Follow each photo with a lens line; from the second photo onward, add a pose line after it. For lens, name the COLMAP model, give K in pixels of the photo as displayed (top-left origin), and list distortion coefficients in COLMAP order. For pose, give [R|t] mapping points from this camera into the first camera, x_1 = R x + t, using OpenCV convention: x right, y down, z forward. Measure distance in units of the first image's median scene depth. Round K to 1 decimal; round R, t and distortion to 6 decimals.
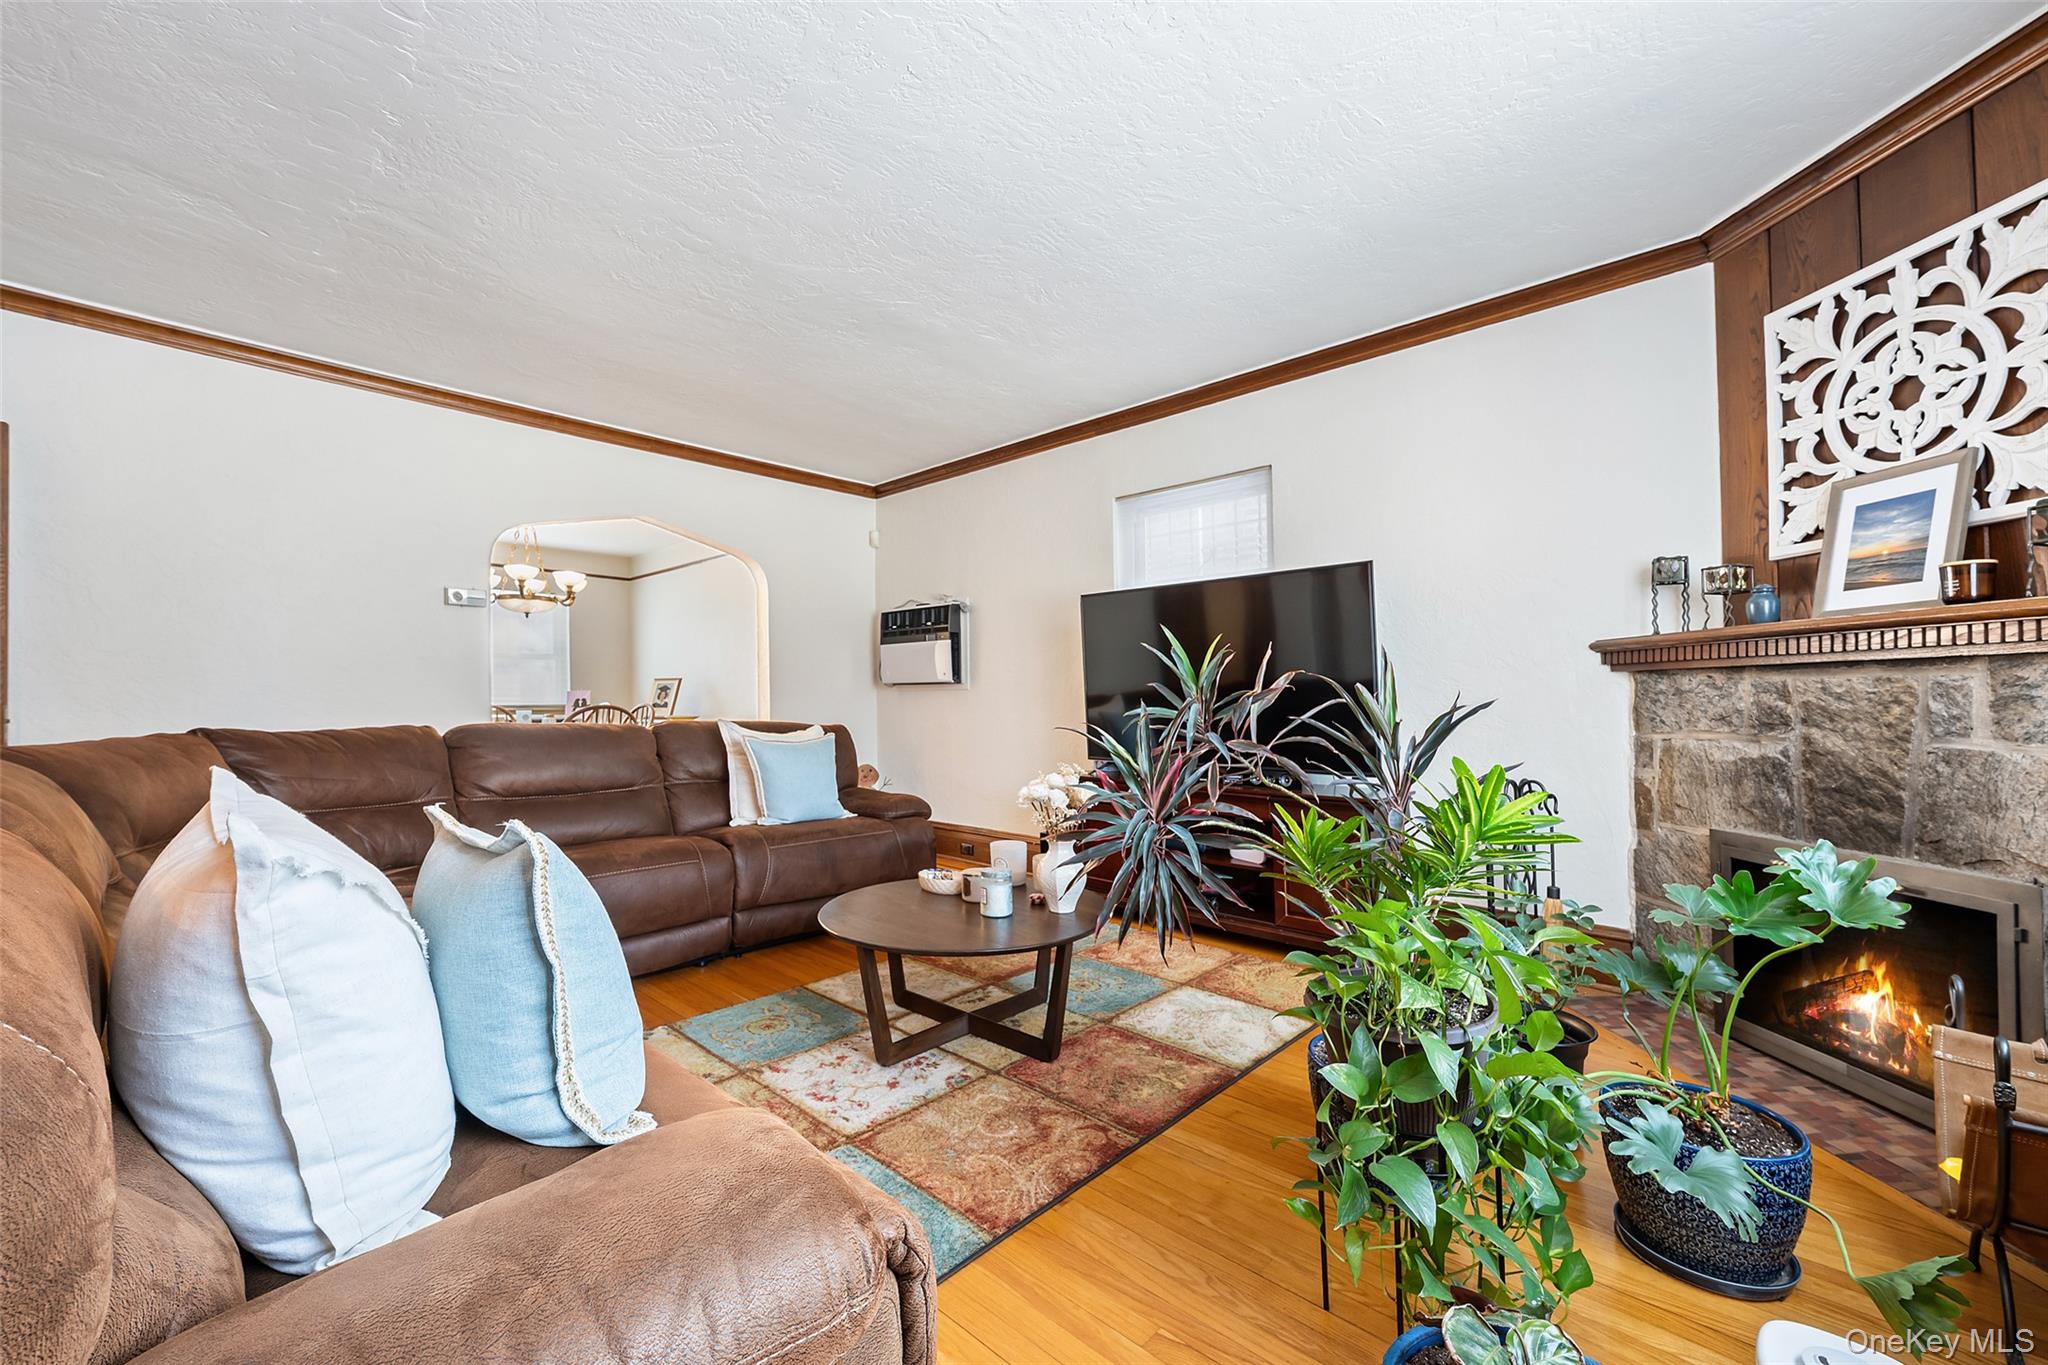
lens RADIAL K [[819.7, 0, 1019.2], [0, 819.7, 673.3], [0, 0, 1]] dist [0.000451, -0.000209]
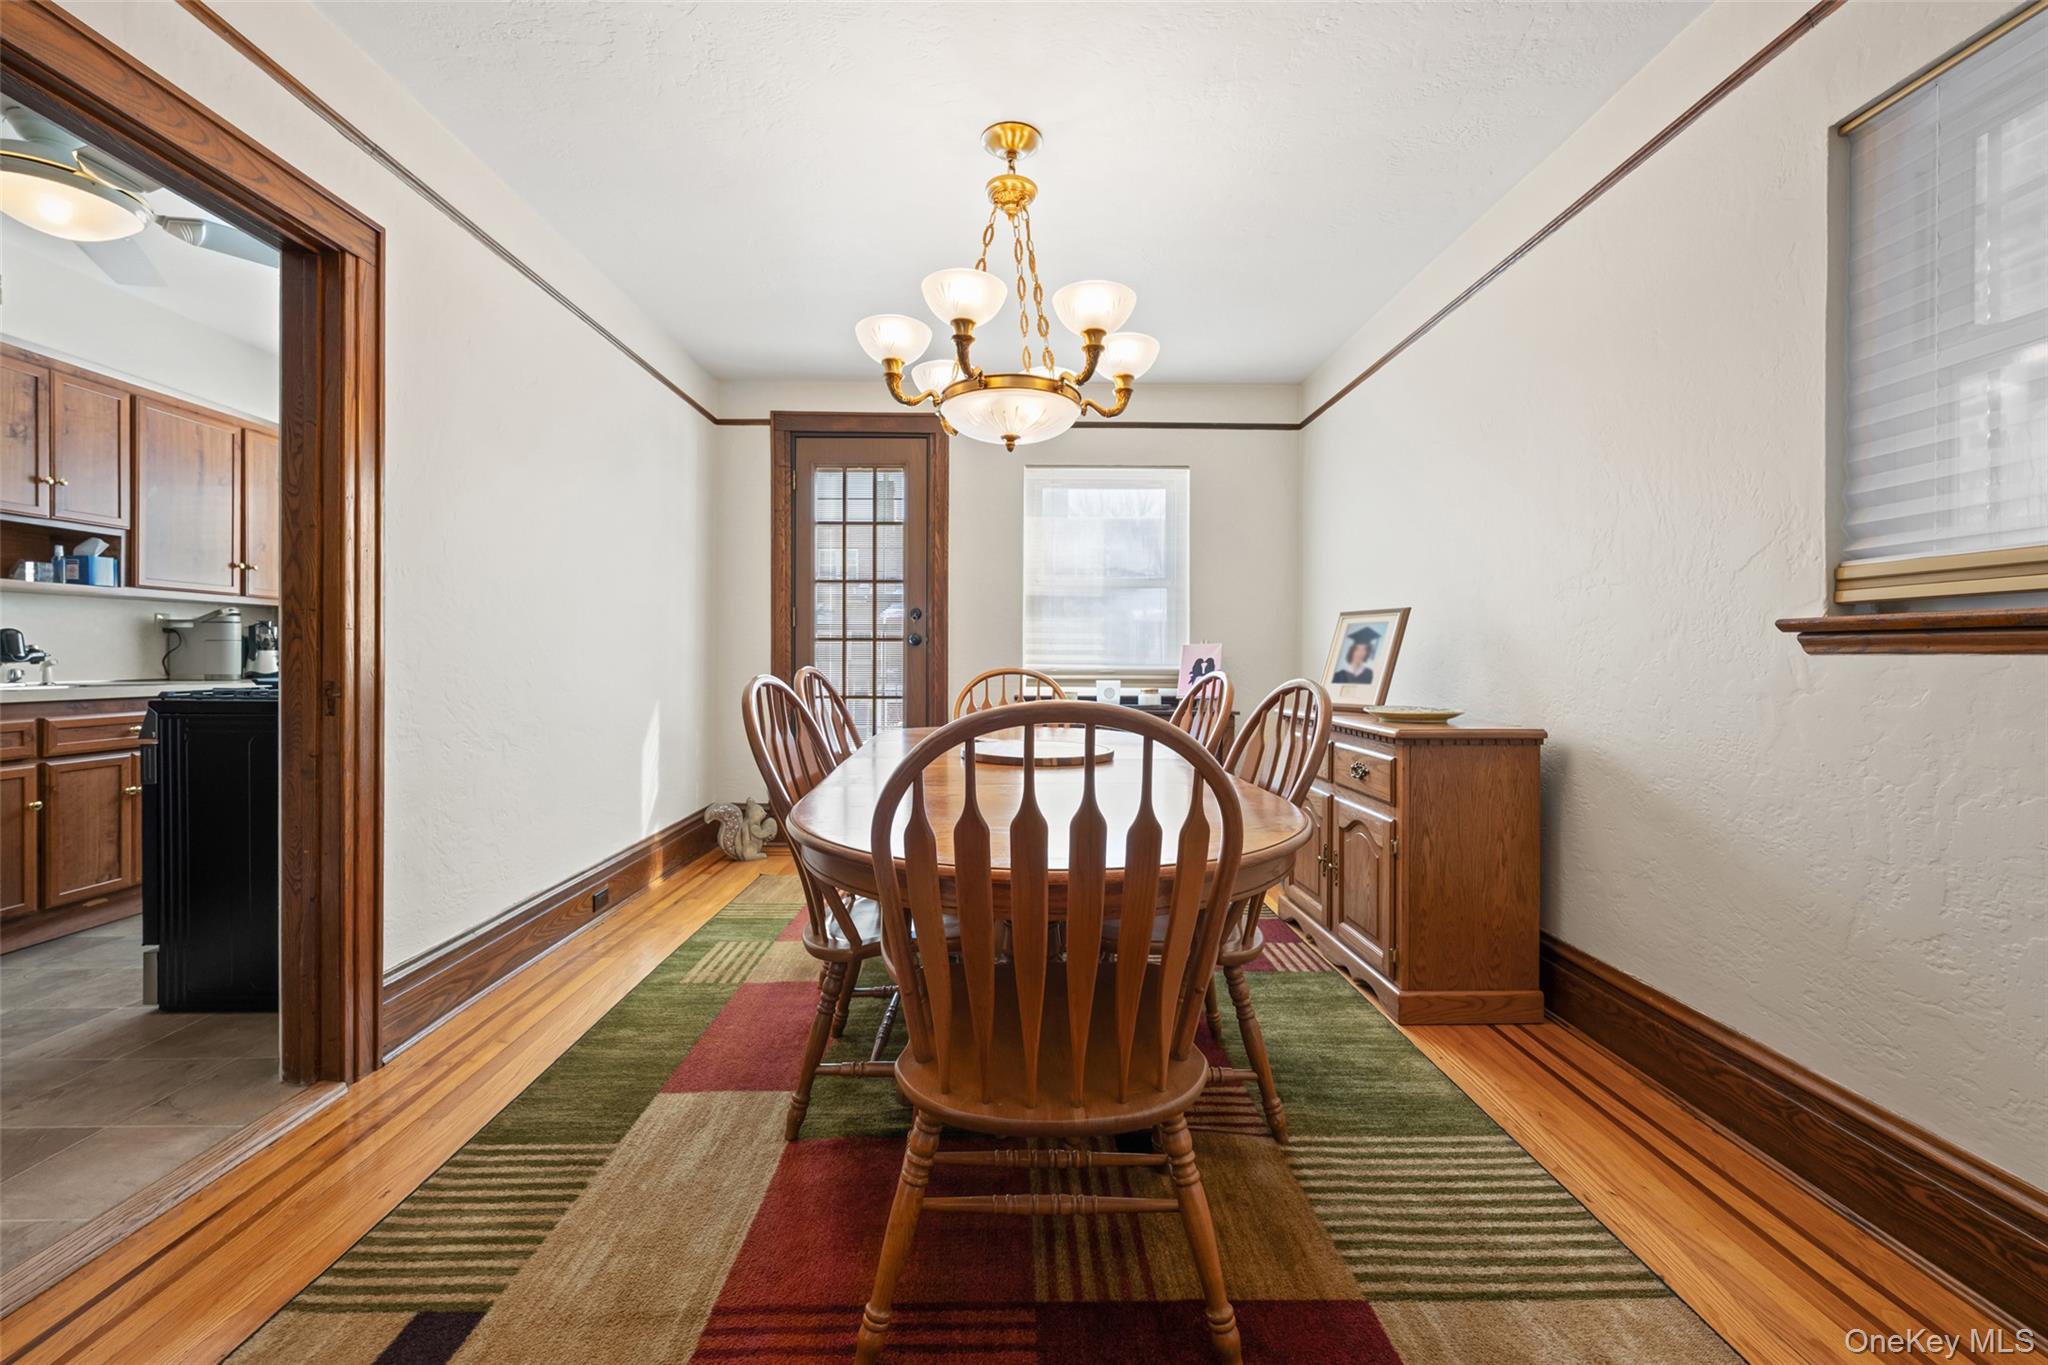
lens RADIAL K [[819.7, 0, 1022.4], [0, 819.7, 663.8], [0, 0, 1]] dist [0.000451, -0.000209]
pose [[0.704207, 0.011776, -0.709897, -0.840387], [0.012249, 0.999512, 0.028731, 0.060009], [0.709889, -0.028928, 0.703720, 1.894450]]
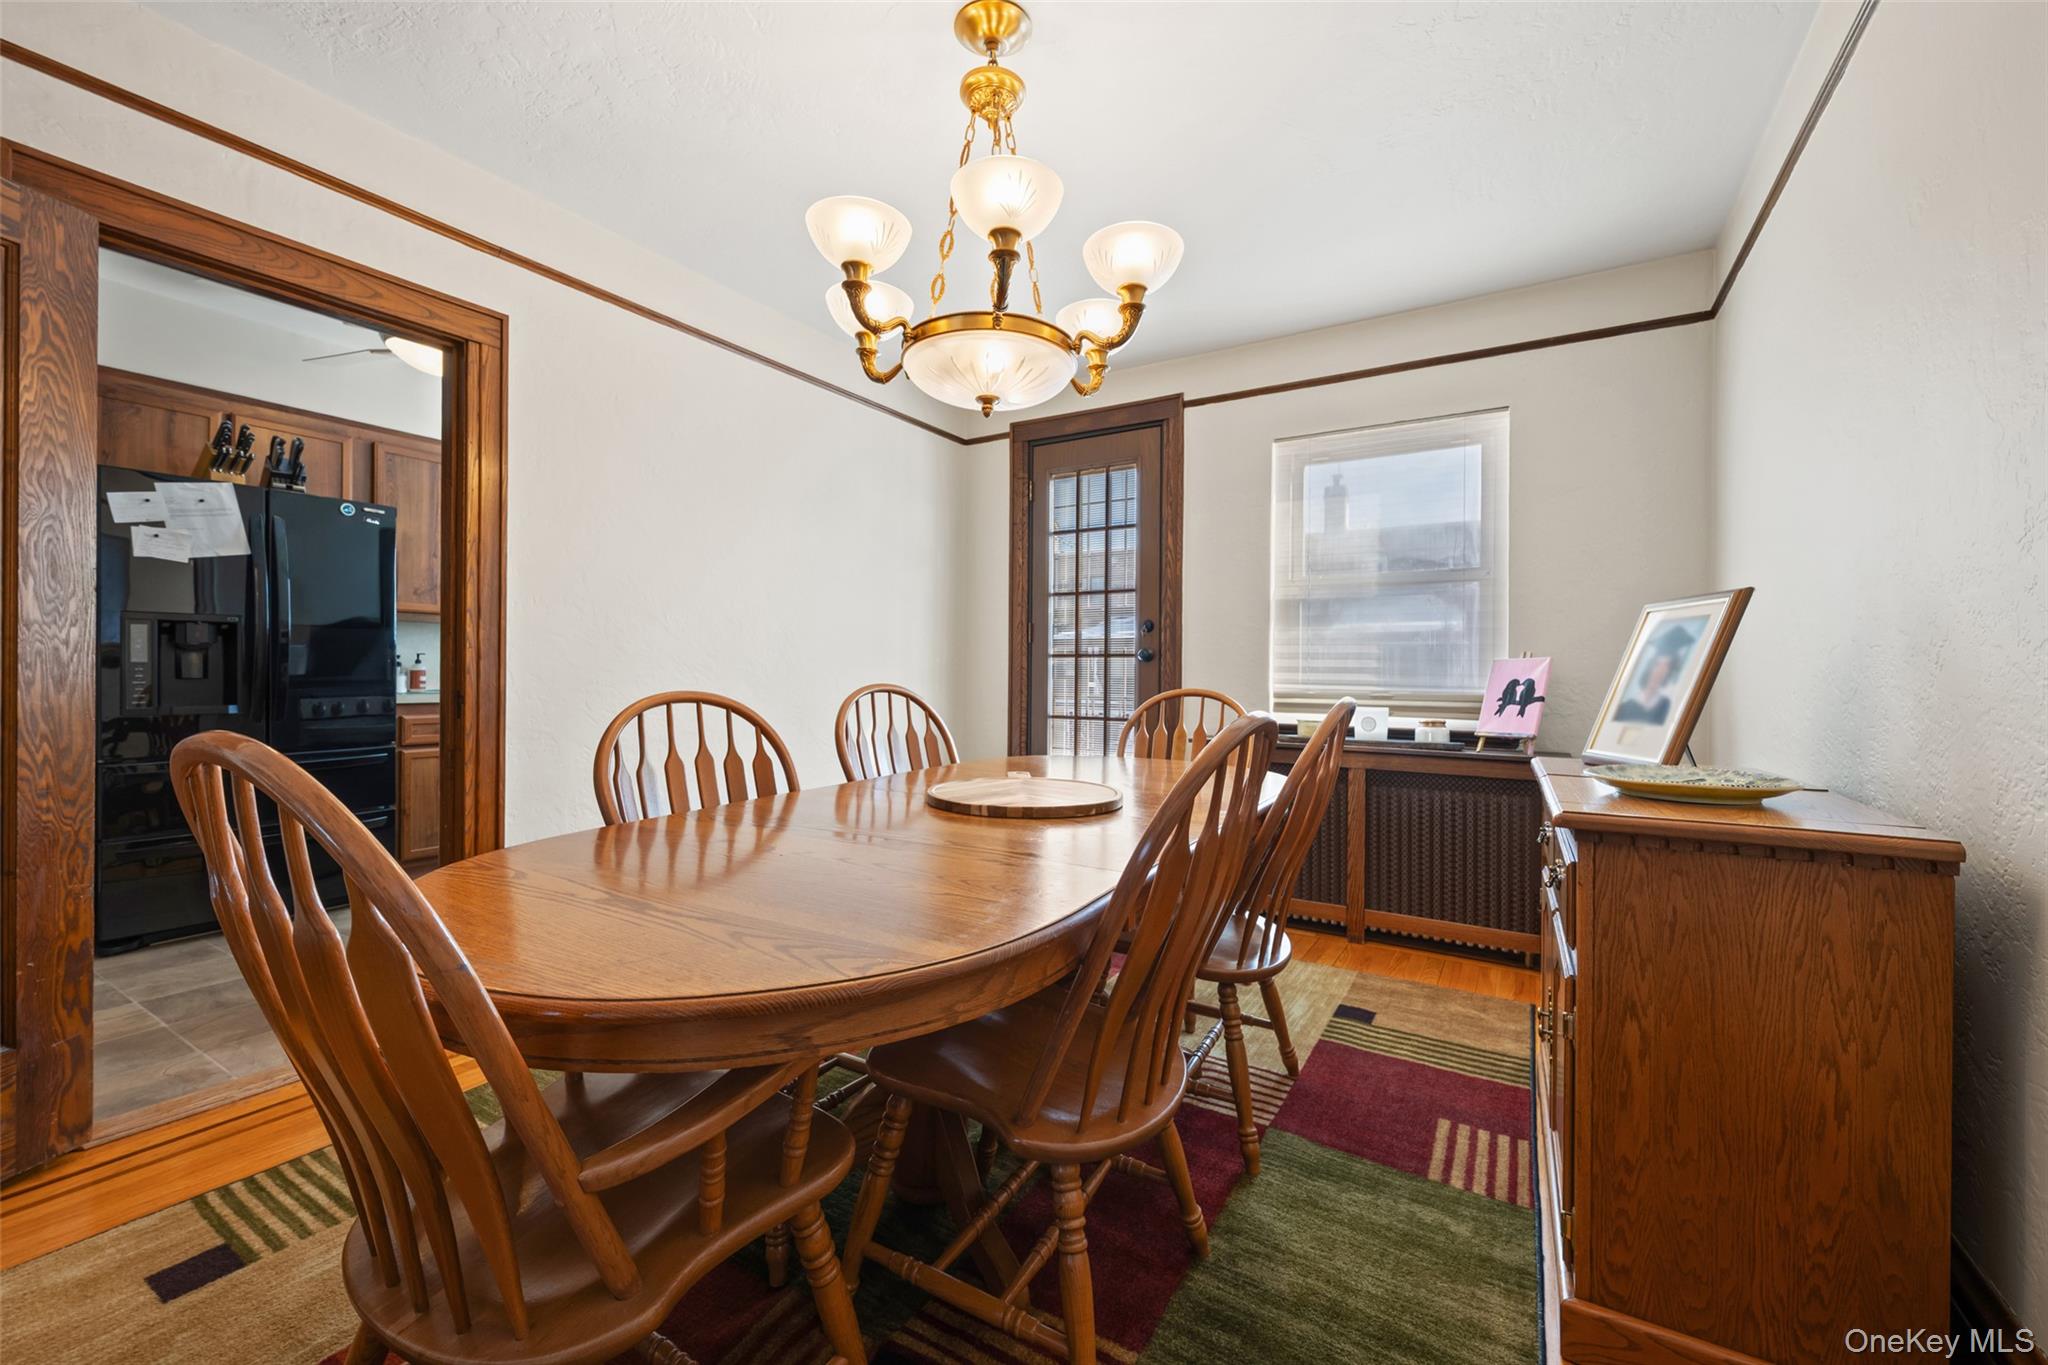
lens RADIAL K [[819.7, 0, 1020.2], [0, 819.7, 678.9], [0, 0, 1]] dist [0.000451, -0.000209]
pose [[0.209466, 0.012335, -0.977738, -0.774212], [0.015835, 0.999747, 0.016005, 0.072605], [0.977688, -0.018835, 0.209218, 2.449293]]
